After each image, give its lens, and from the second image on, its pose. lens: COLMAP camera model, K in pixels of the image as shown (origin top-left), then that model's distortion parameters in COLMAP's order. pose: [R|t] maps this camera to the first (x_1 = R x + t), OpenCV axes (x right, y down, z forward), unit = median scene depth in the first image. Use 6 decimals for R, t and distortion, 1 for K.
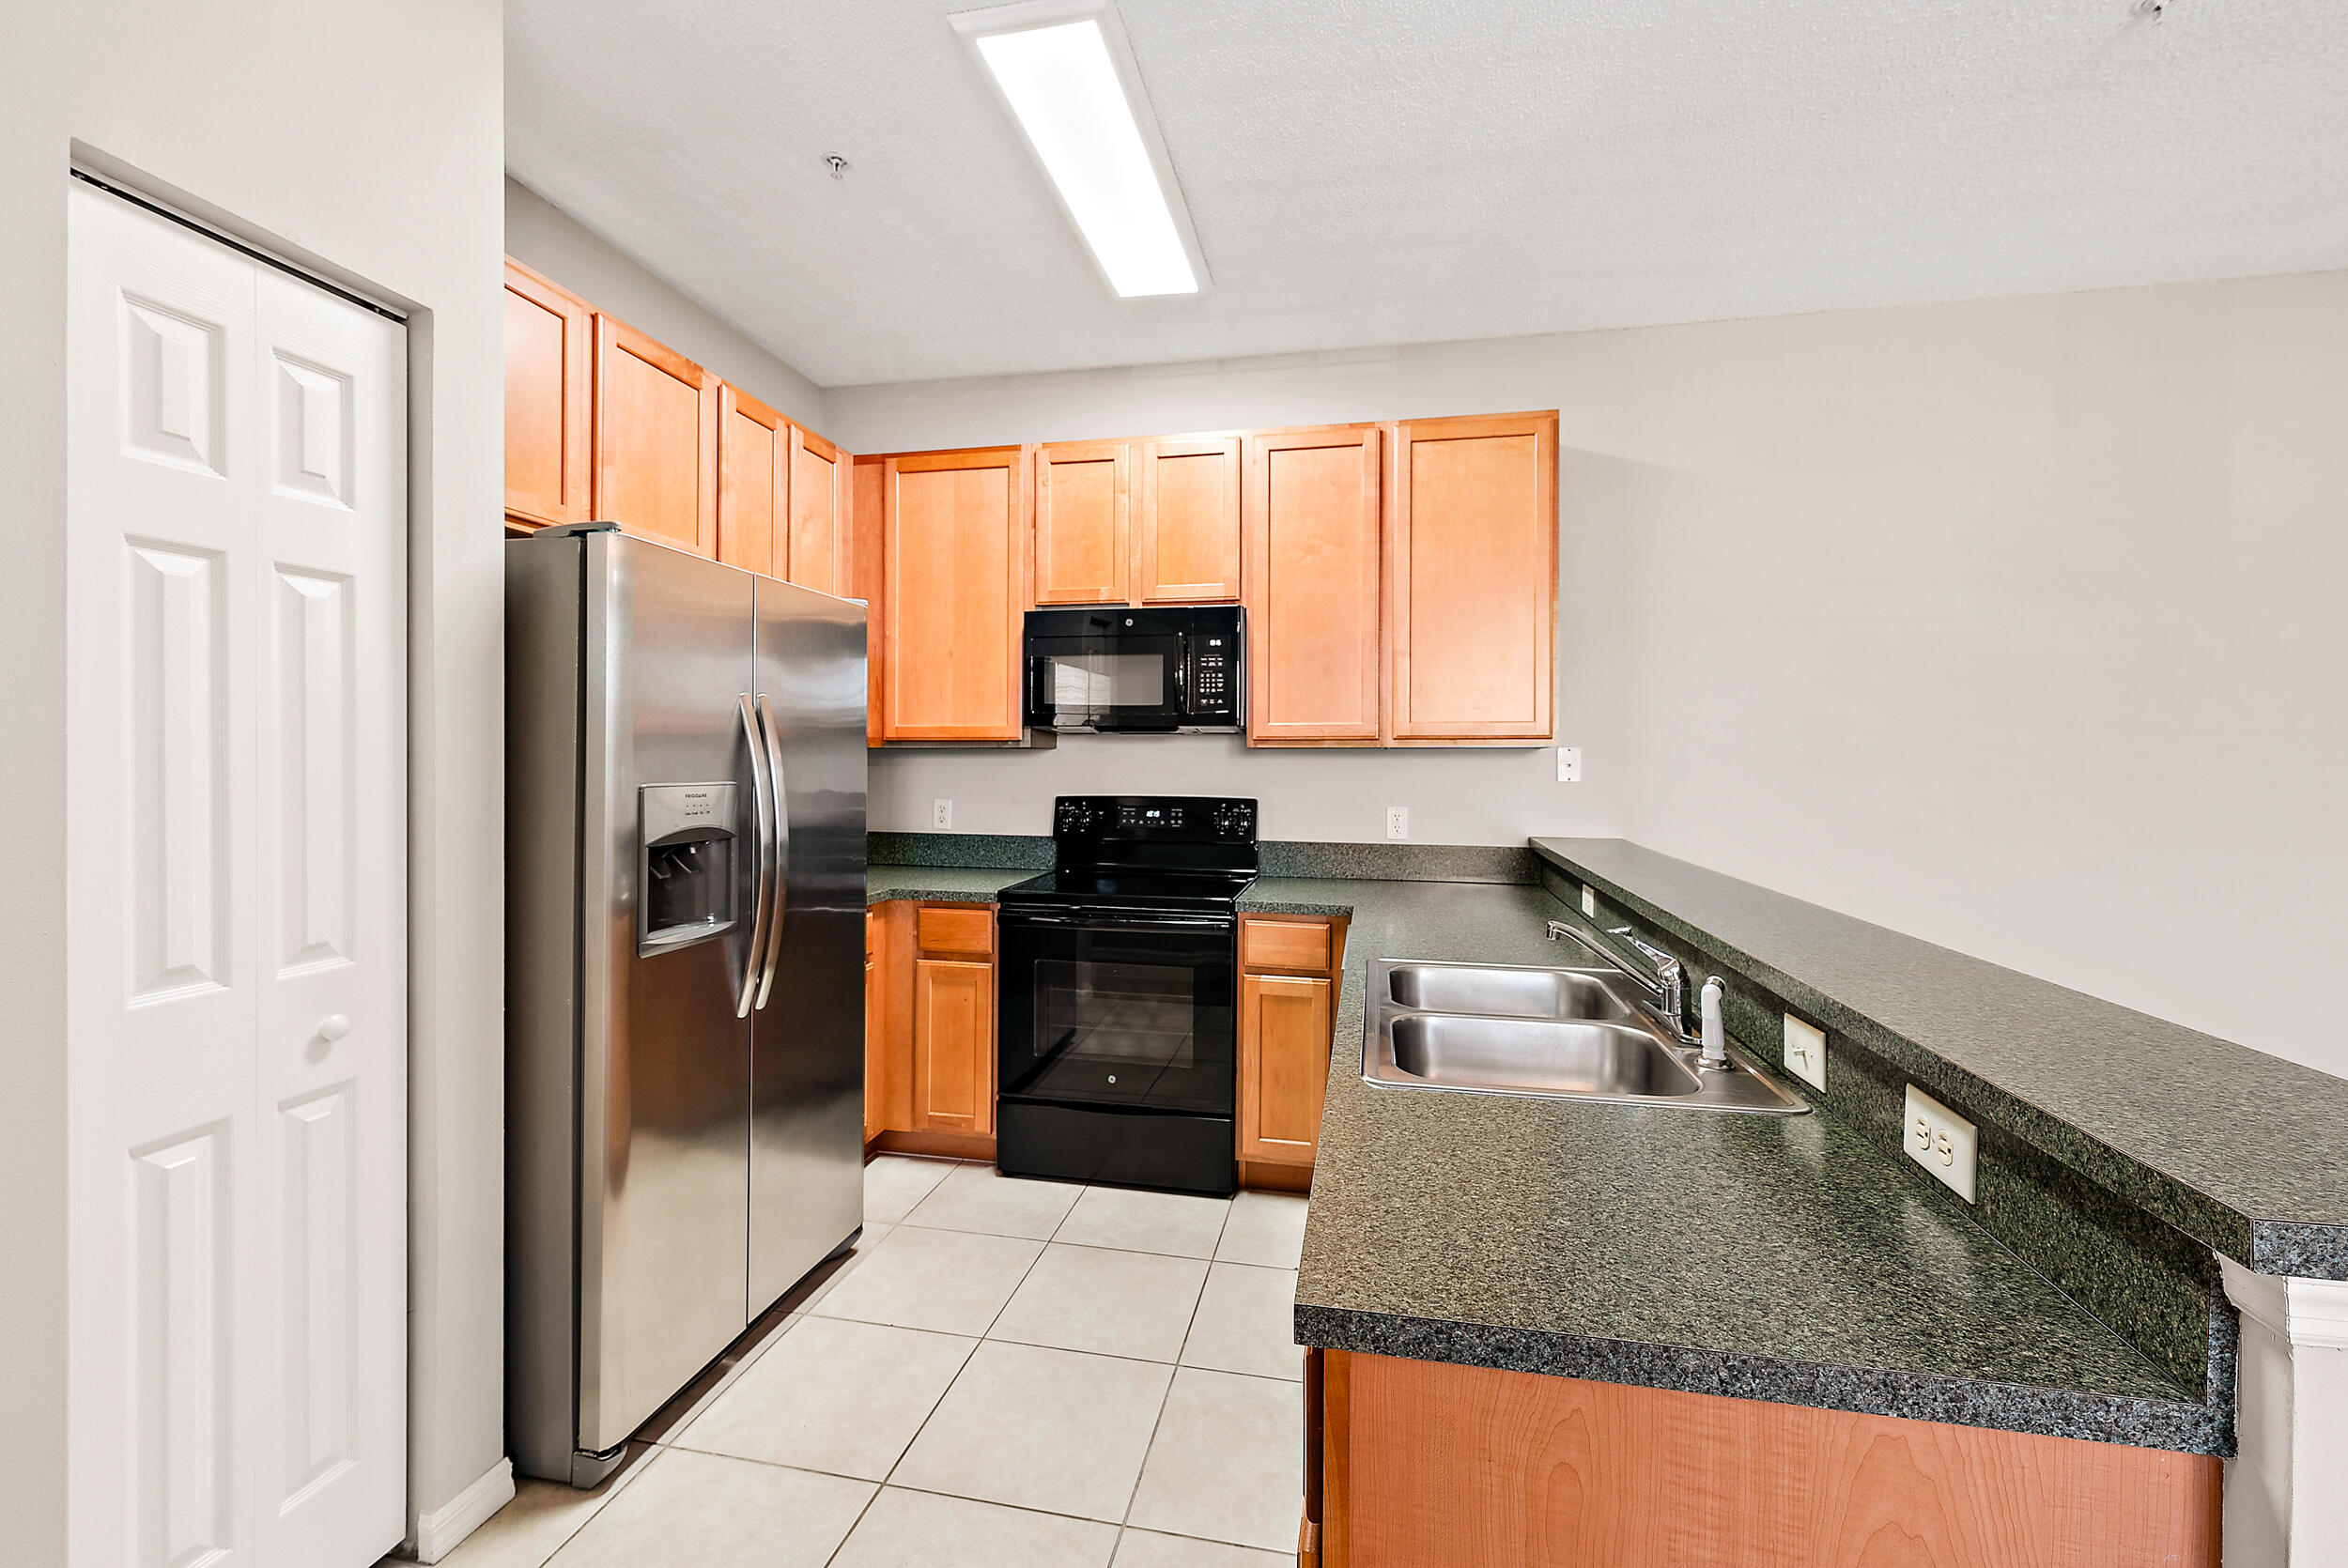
lens RADIAL K [[973.4, 0, 1183.3], [0, 973.4, 759.2], [0, 0, 1]] dist [-0.001326, -0.000249]
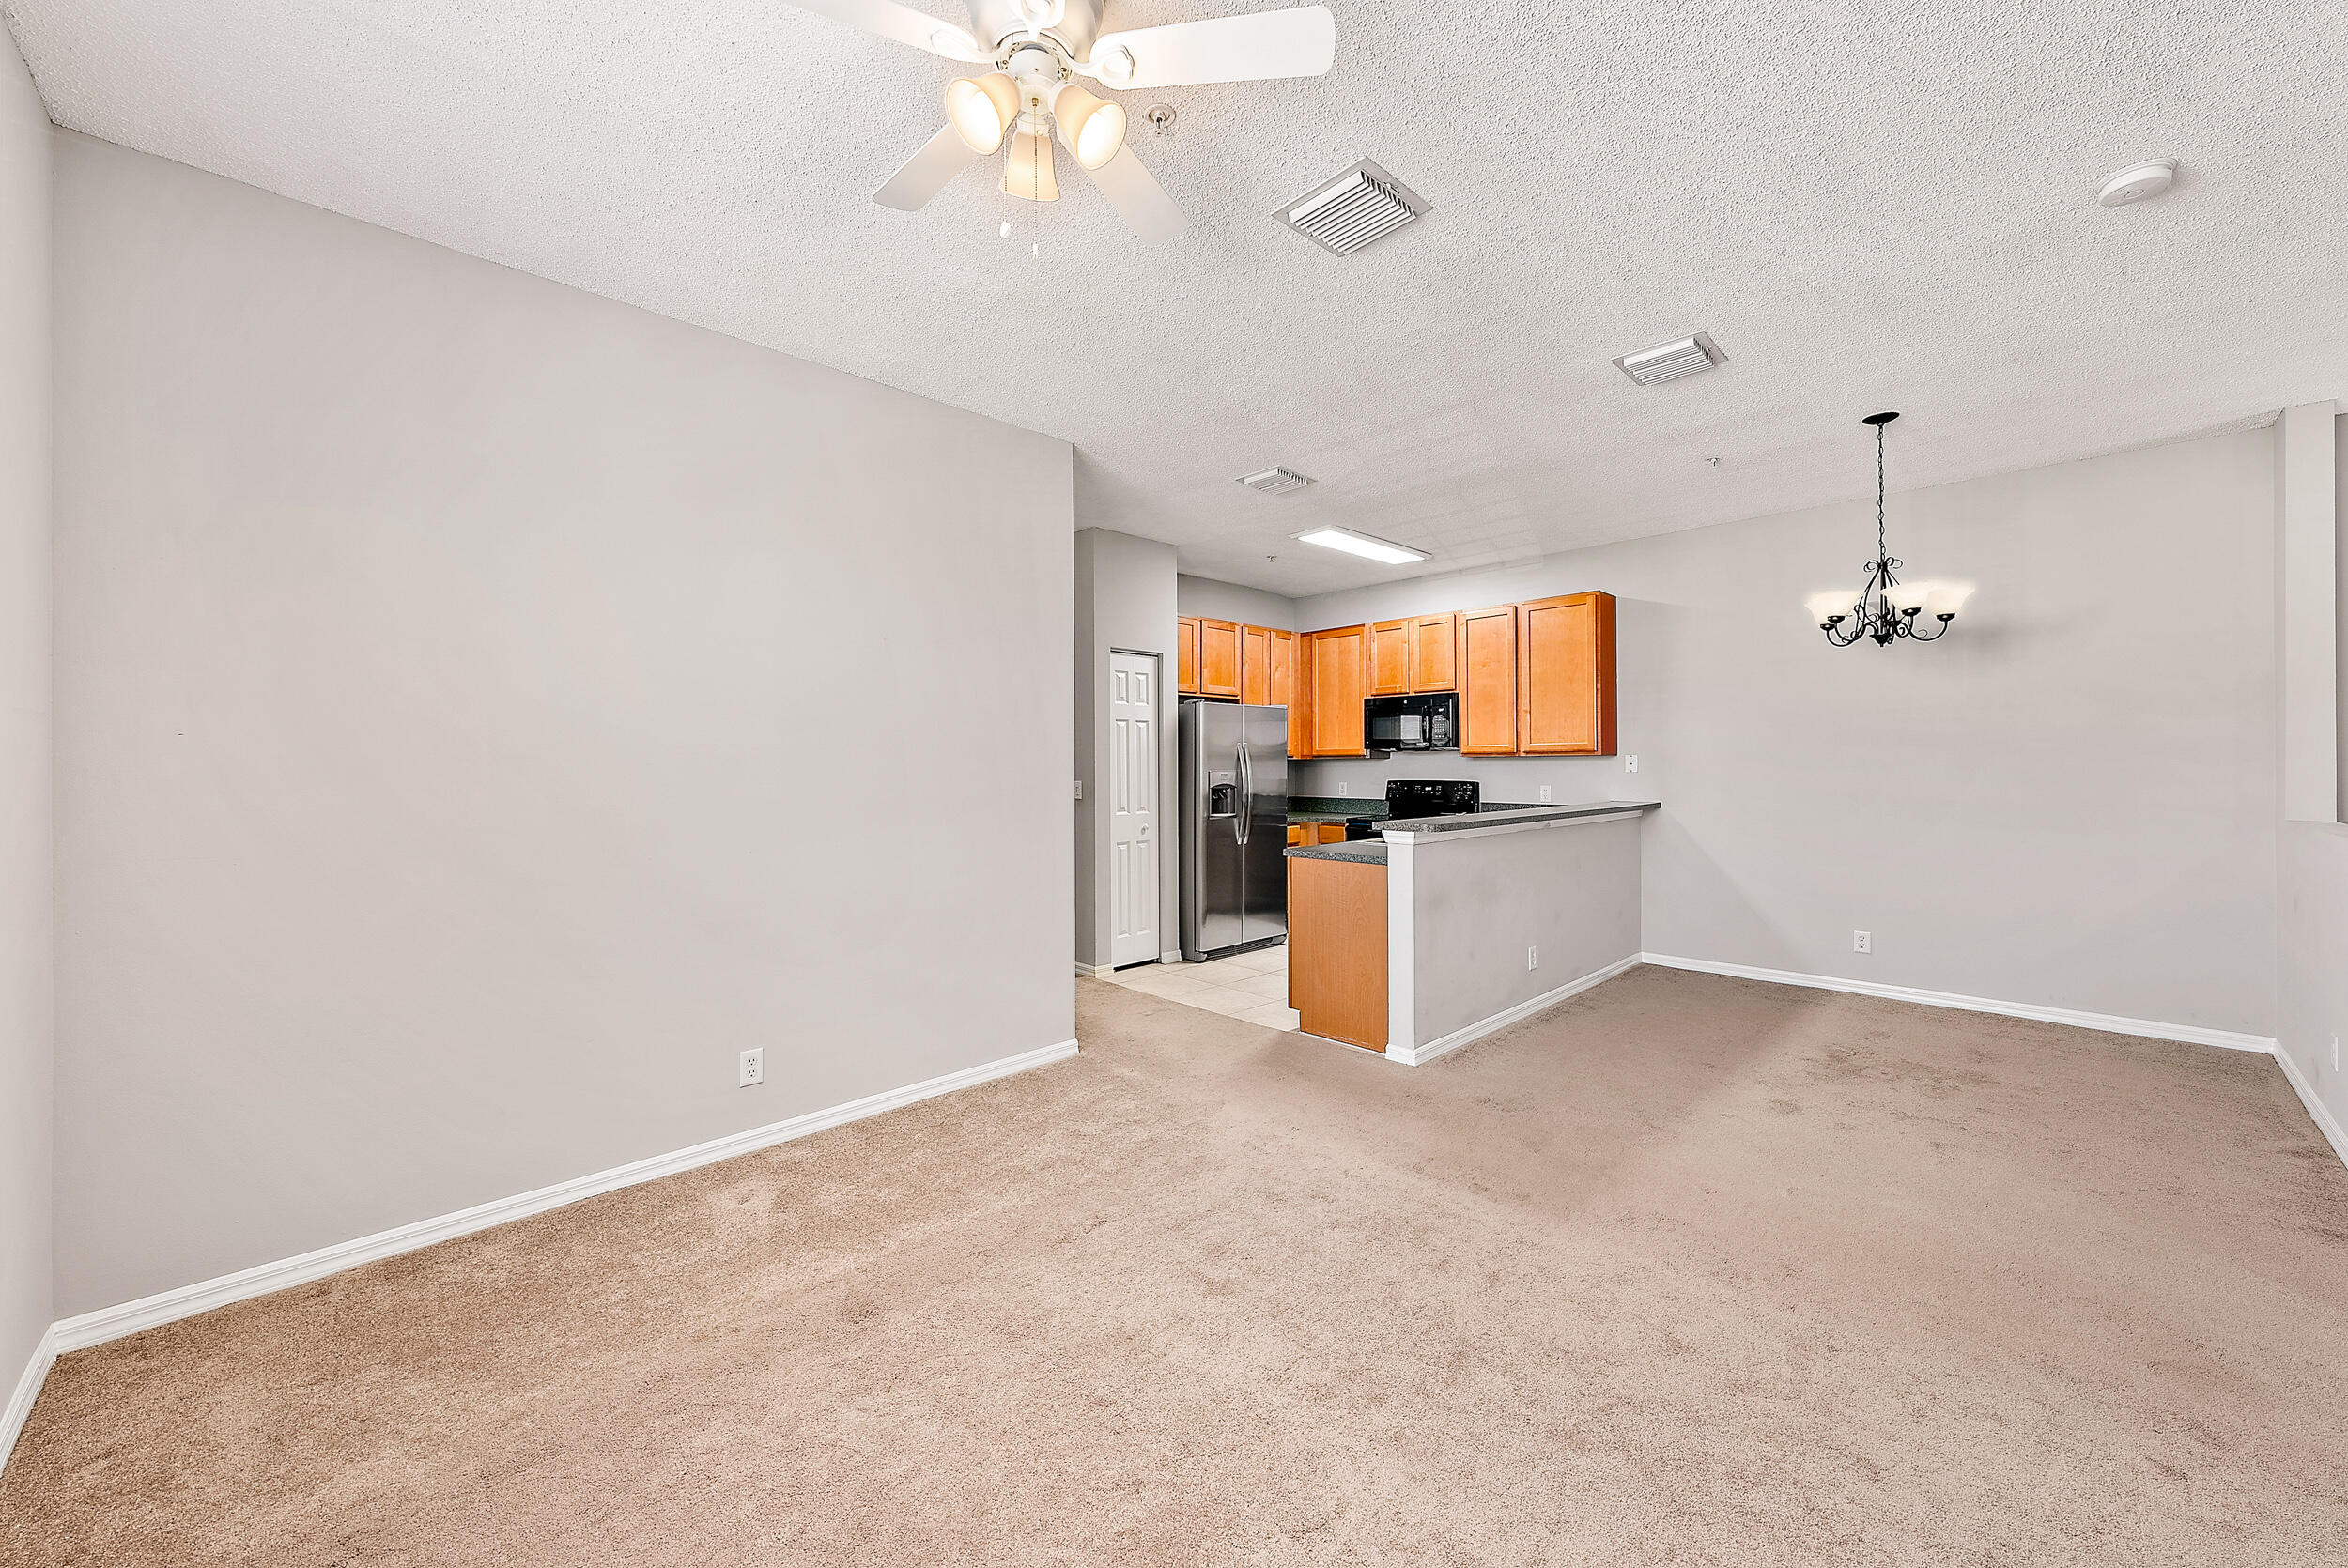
lens RADIAL K [[870.6, 0, 1174.0], [0, 870.6, 784.0], [0, 0, 1]] dist [-0.000008, -0.000009]
pose [[0.819983, 0.003282, -0.572378, 0.656135], [0.007614, 0.999833, 0.016642, 0.011397], [0.572337, -0.018004, 0.819821, -0.954879]]
